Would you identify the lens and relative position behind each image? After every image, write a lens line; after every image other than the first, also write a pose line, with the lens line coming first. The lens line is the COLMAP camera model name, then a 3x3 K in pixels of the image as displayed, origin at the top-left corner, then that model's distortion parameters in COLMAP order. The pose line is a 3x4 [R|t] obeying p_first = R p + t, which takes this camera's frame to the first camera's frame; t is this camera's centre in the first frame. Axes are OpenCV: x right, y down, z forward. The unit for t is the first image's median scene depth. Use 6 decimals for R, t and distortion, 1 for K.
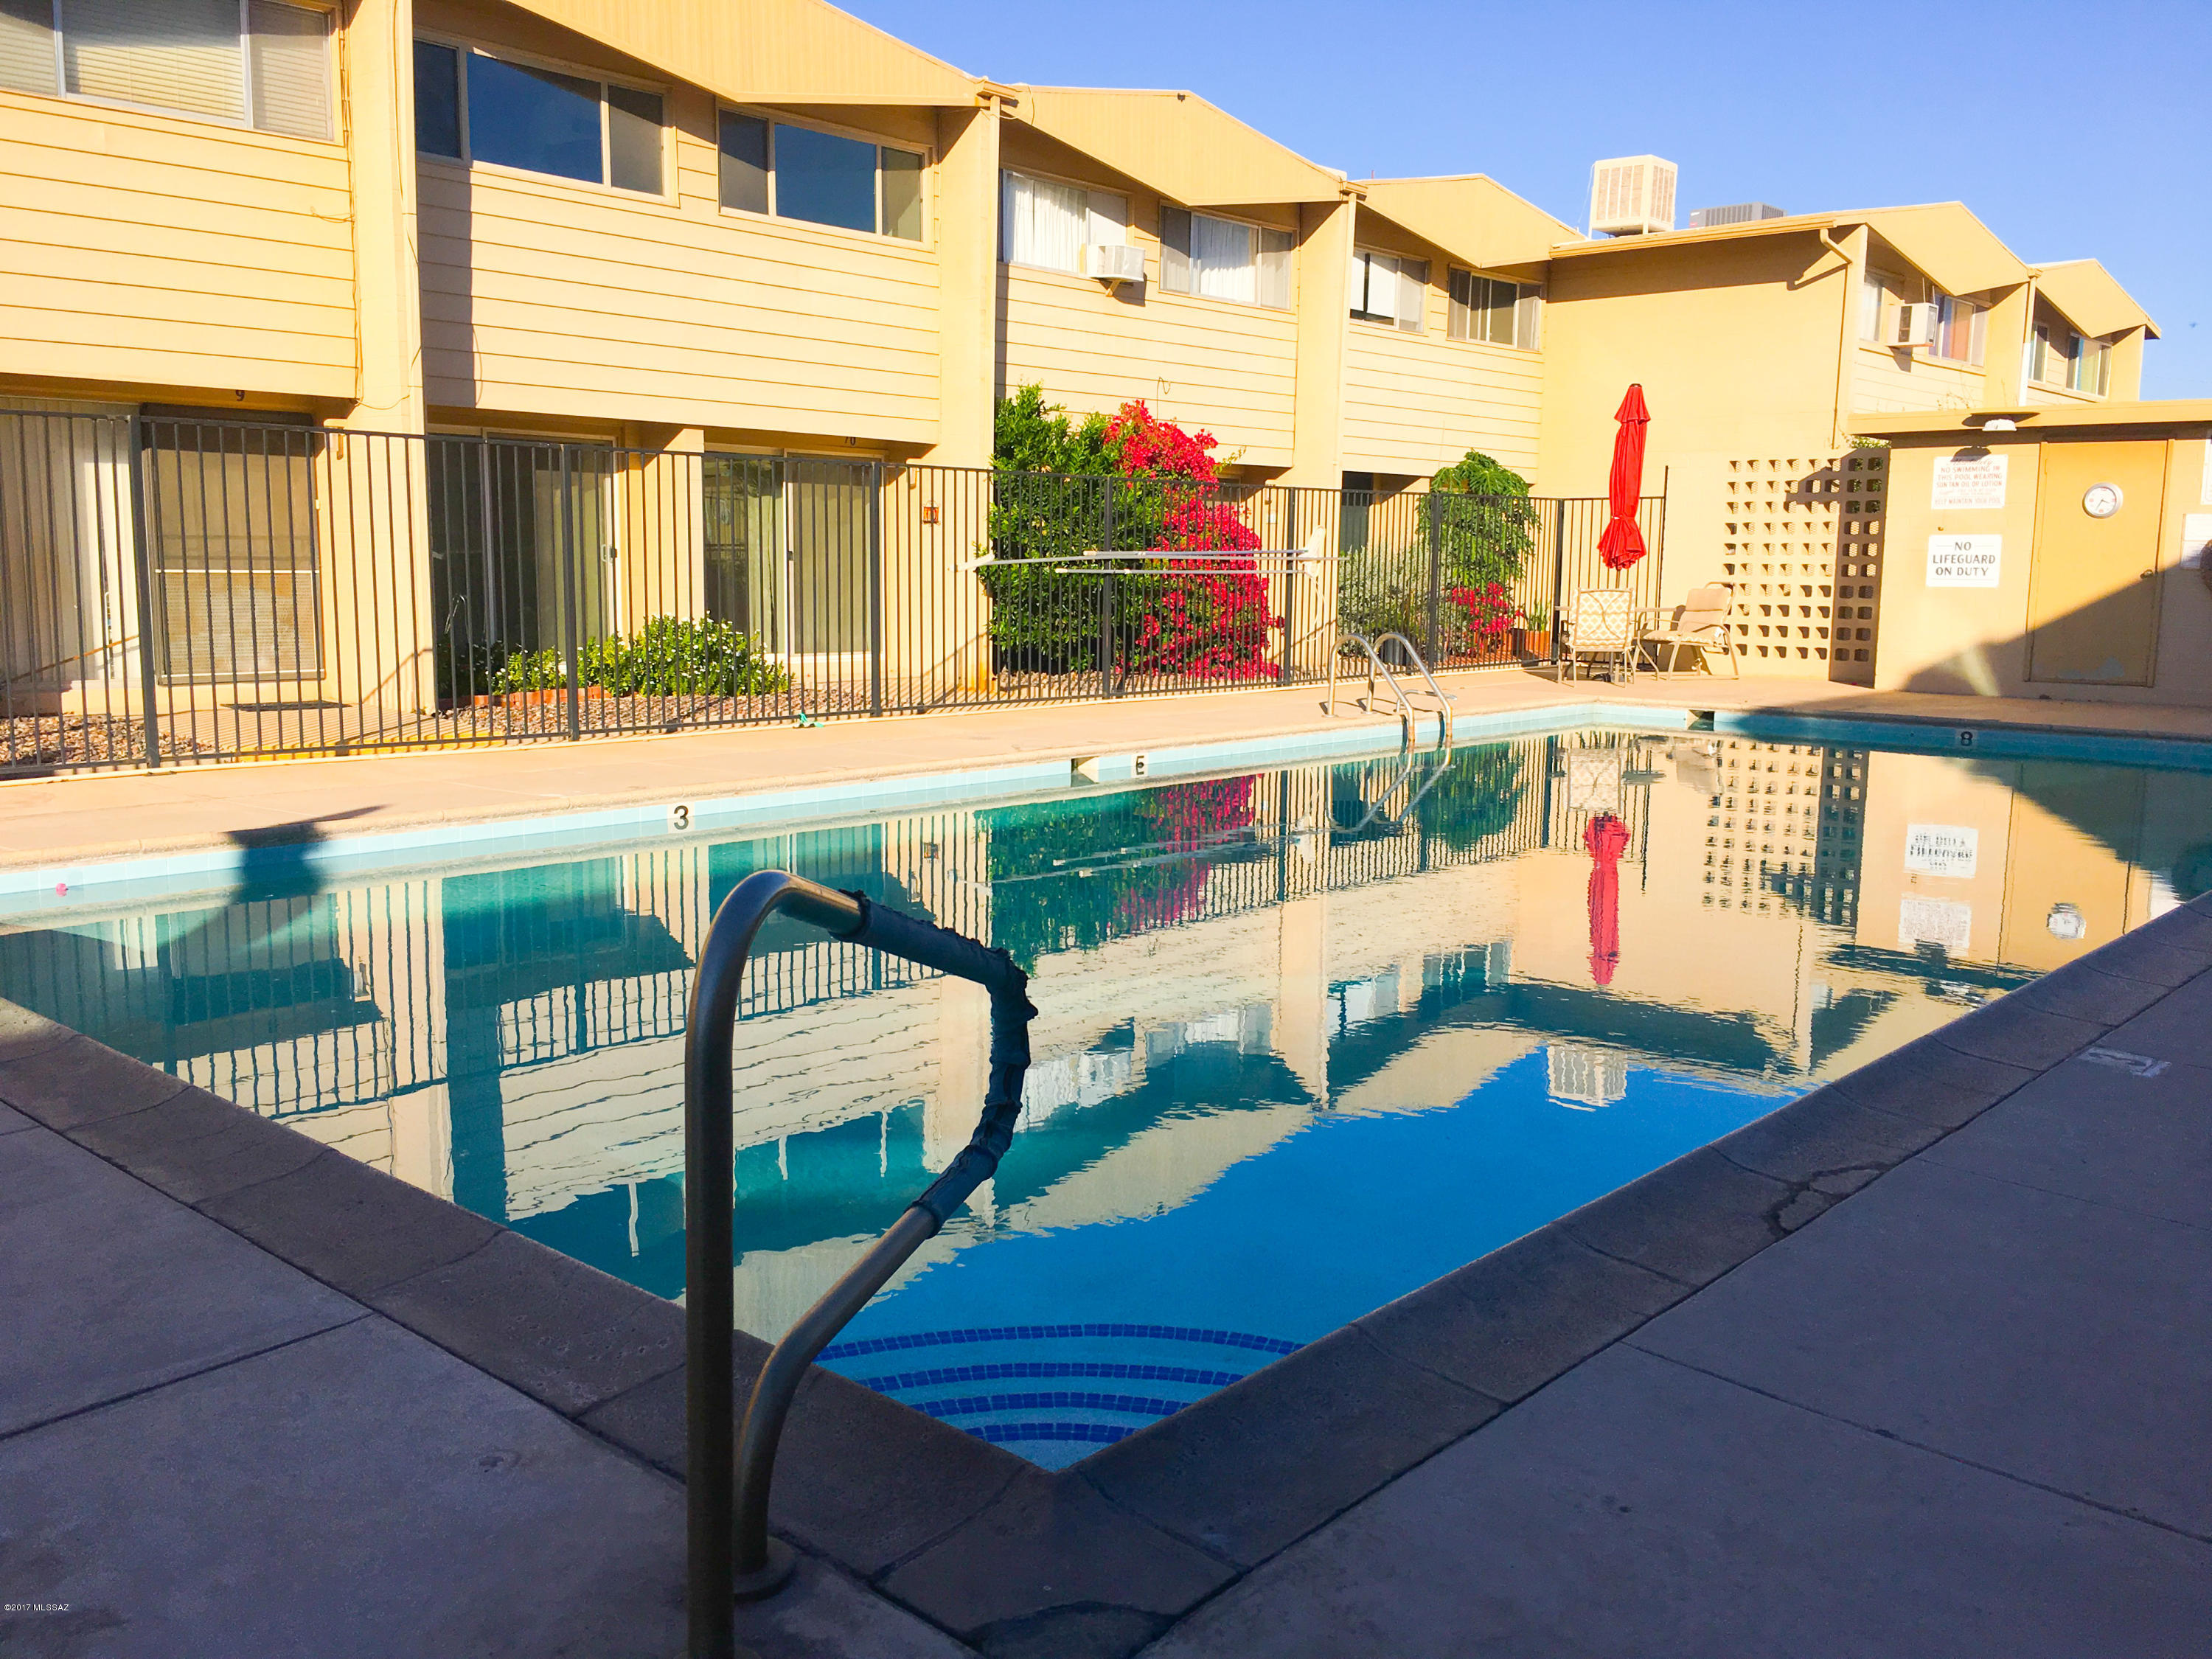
lens RADIAL K [[1887.9, 0, 1103.4], [0, 1887.9, 823.3], [0, 0, 1]] dist [0.041449, -0.002711]
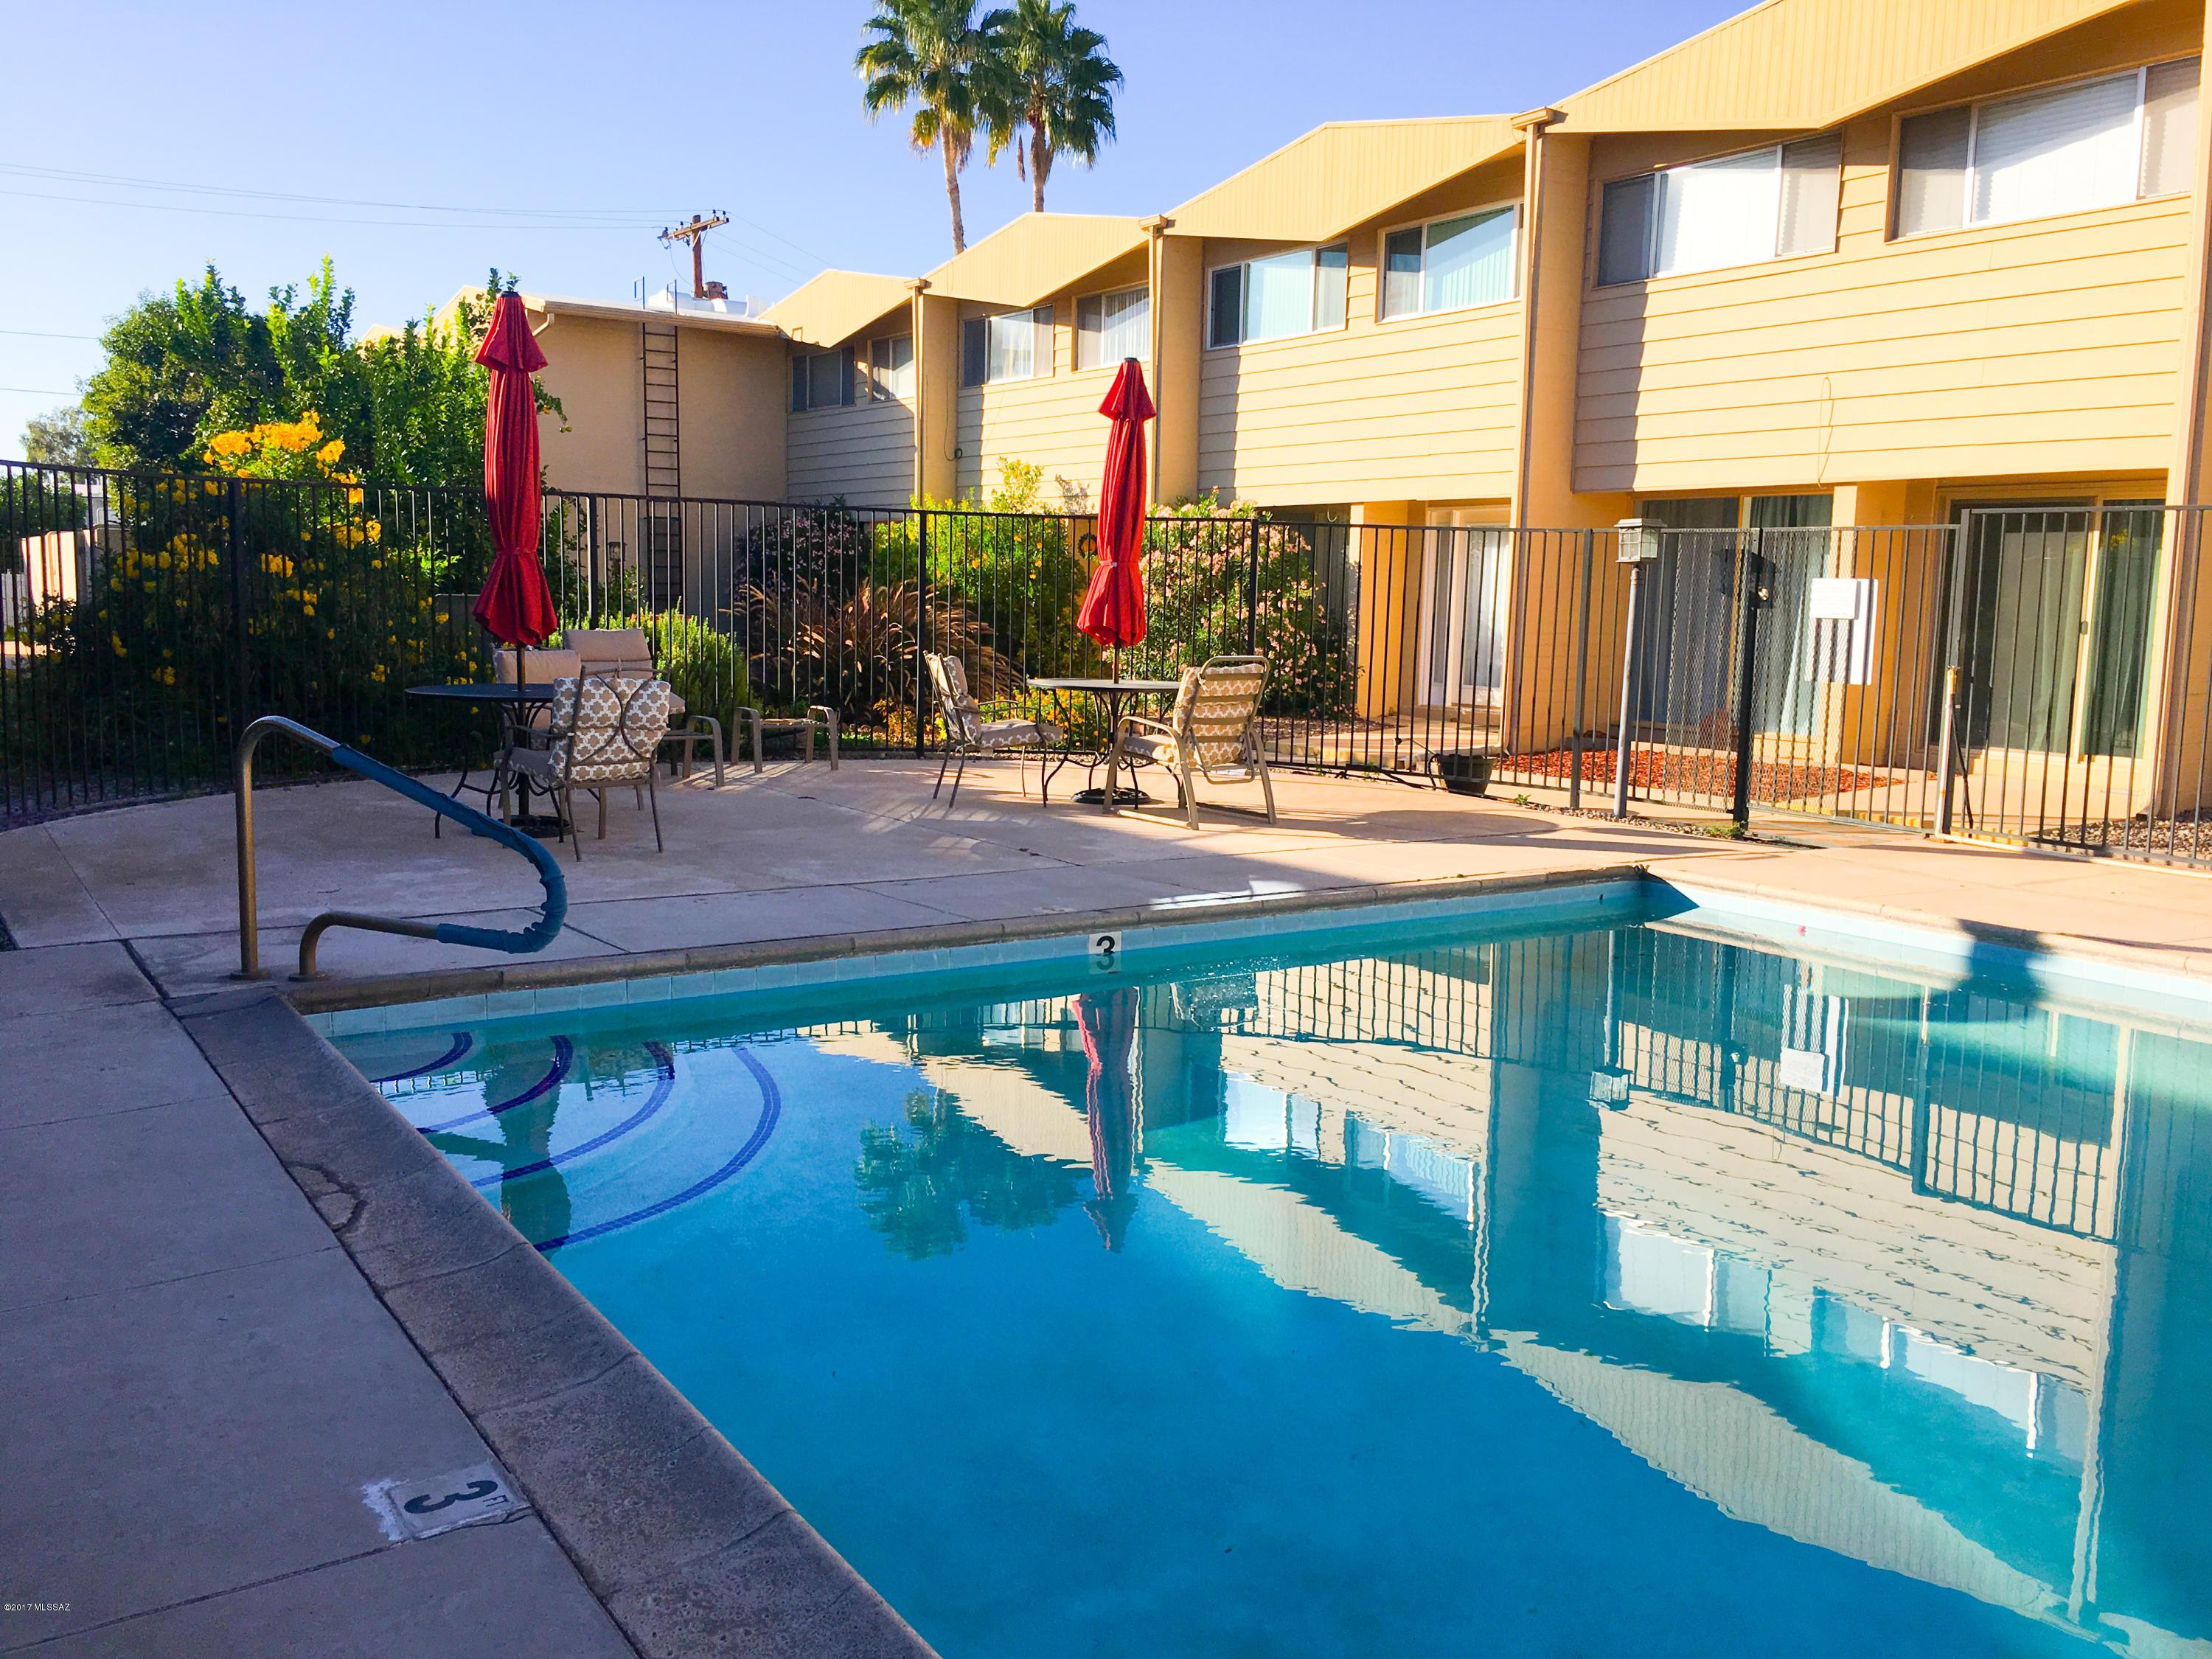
lens RADIAL K [[1887.9, 0, 1103.6], [0, 1887.9, 833.1], [0, 0, 1]] dist [0.041449, -0.002711]
pose [[-0.248223, 0.096232, -0.963911, 0.611887], [-0.172334, 0.974794, 0.141697, -0.103318], [0.953251, 0.201287, -0.225382, 0.784109]]
